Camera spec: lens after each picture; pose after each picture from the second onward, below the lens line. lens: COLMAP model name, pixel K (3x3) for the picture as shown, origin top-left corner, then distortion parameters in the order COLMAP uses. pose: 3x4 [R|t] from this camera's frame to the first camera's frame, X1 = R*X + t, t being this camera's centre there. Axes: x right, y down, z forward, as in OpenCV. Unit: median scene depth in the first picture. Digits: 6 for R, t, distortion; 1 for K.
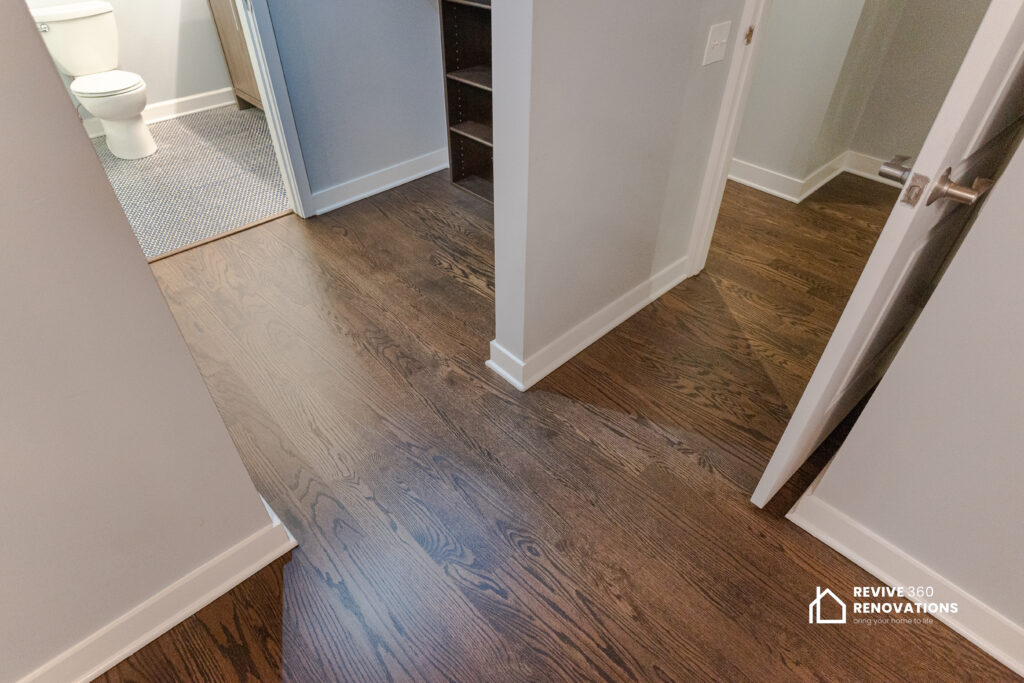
lens RADIAL K [[564.1, 0, 512.0], [0, 564.1, 341.5], [0, 0, 1]] dist [-0.030407, 0.003339]
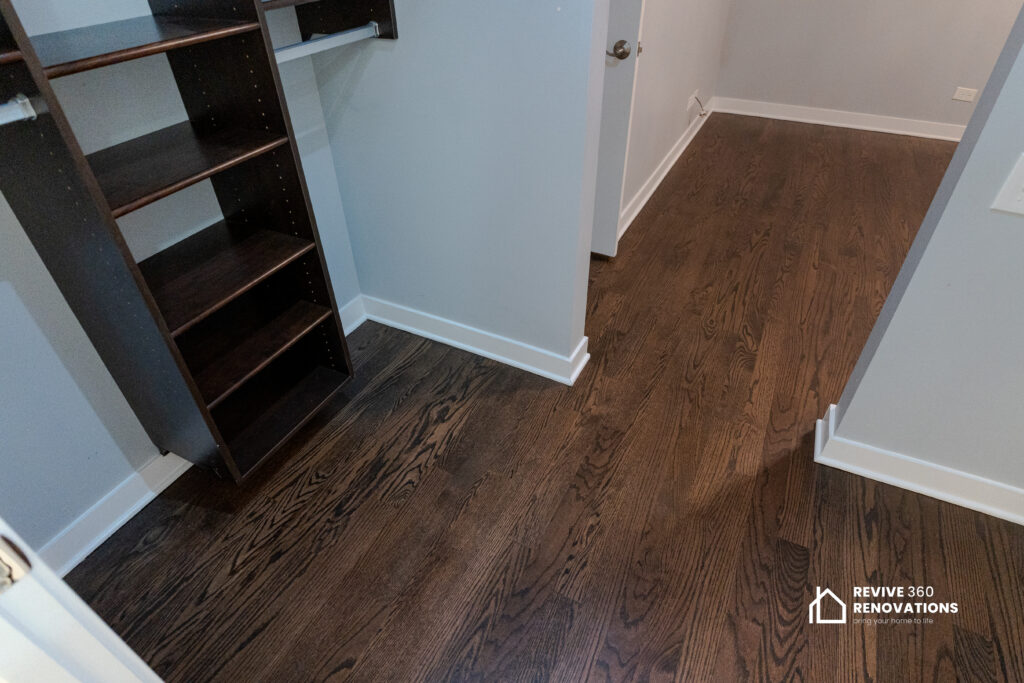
lens RADIAL K [[564.1, 0, 512.0], [0, 564.1, 341.5], [0, 0, 1]] dist [-0.030407, 0.003339]
pose [[-0.341087, -0.579838, 0.739897, -0.722595], [0.622204, 0.450746, 0.640070, -0.721718], [-0.704643, 0.678687, 0.207034, 0.803385]]
